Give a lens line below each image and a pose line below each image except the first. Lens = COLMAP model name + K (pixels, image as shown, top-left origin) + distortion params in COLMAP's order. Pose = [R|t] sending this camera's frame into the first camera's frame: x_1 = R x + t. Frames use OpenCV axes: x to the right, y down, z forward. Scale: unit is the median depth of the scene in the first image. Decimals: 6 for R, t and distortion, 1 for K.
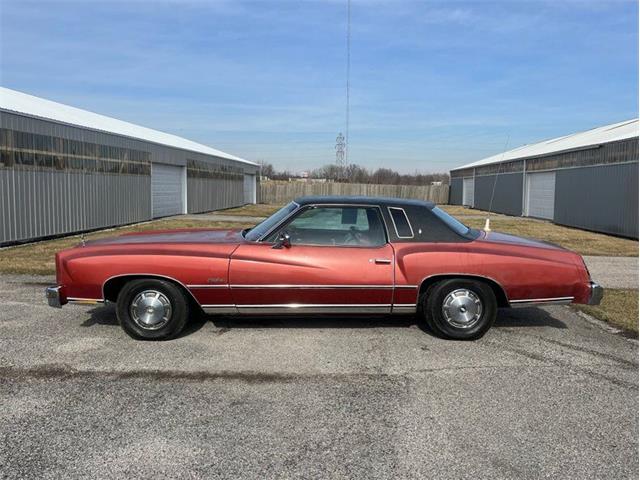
lens RADIAL K [[593.9, 0, 320.0], [0, 593.9, 240.0], [0, 0, 1]] dist [0.050095, -0.005397]
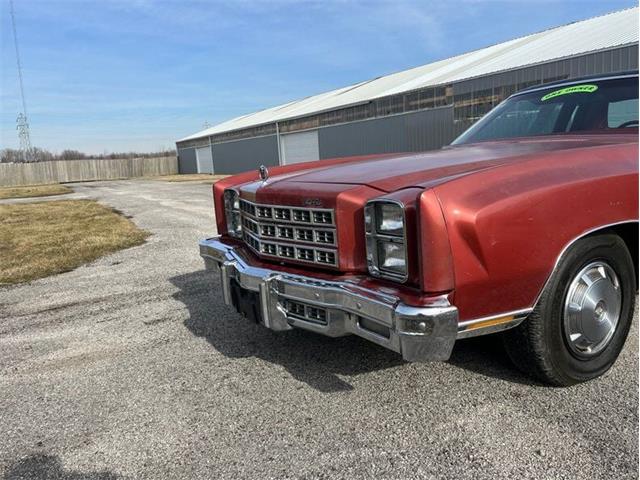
lens RADIAL K [[520.0, 0, 317.5], [0, 520.0, 239.5], [0, 0, 1]] dist [0.071537, -0.095376]
pose [[0.844600, -0.145620, 0.515215, -0.131698], [0.117178, 0.989248, 0.087509, 0.002415], [-0.522418, -0.013538, 0.852582, 0.162500]]
